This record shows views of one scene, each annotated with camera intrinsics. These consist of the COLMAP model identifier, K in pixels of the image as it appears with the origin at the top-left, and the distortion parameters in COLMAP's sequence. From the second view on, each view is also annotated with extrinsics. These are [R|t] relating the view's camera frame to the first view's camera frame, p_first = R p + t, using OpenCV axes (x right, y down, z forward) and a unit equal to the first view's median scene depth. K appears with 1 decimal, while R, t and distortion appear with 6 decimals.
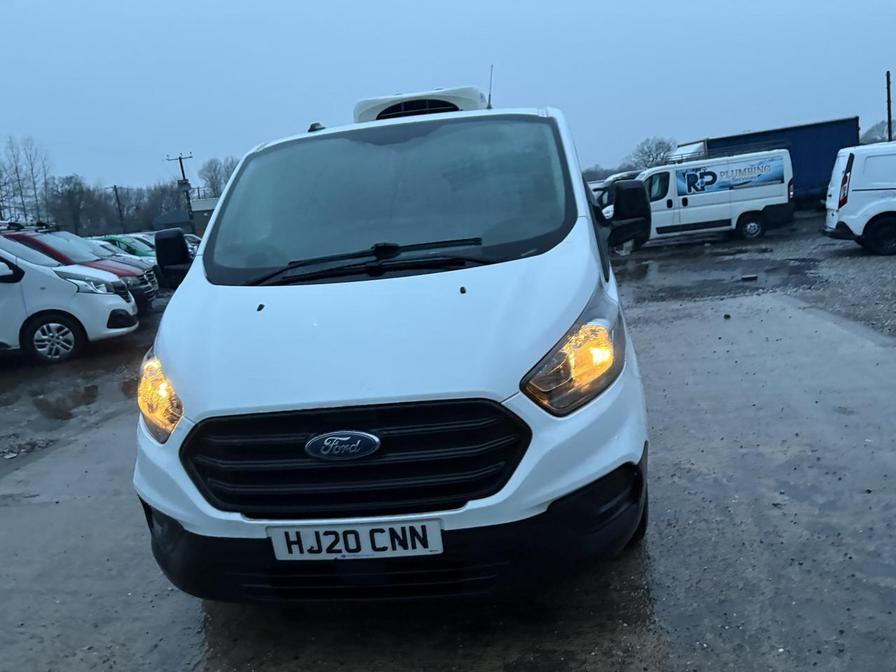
lens RADIAL K [[680.2, 0, 448.0], [0, 680.2, 336.0], [0, 0, 1]] dist [0.002229, -0.003705]
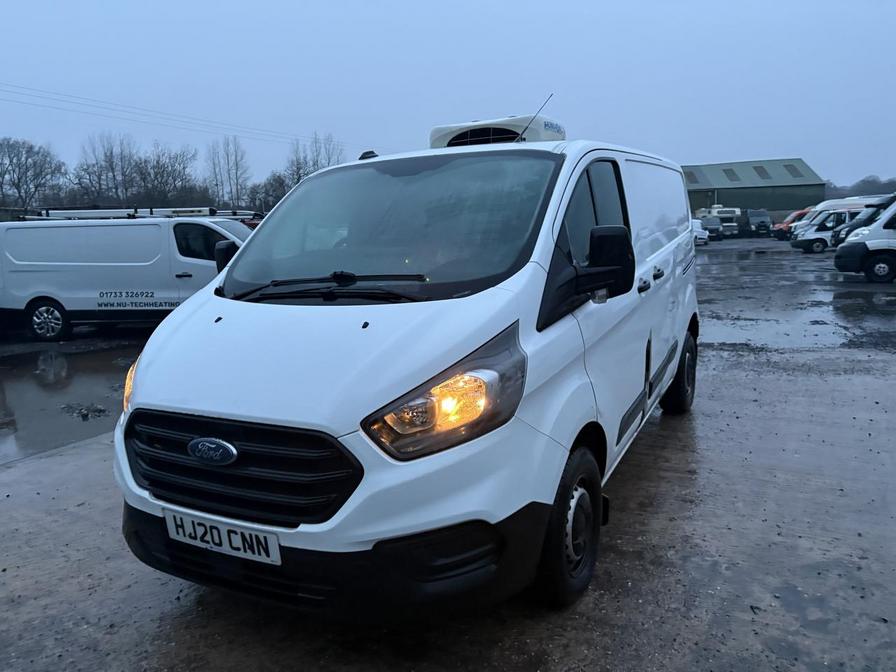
lens RADIAL K [[683.3, 0, 448.5], [0, 683.3, 324.9], [0, 0, 1]] dist [-0.003334, -0.004008]
pose [[0.928169, 0.114426, -0.354131, 0.570471], [-0.120032, 0.992751, 0.006175, -0.099487], [0.352270, 0.036776, 0.935176, 0.057534]]
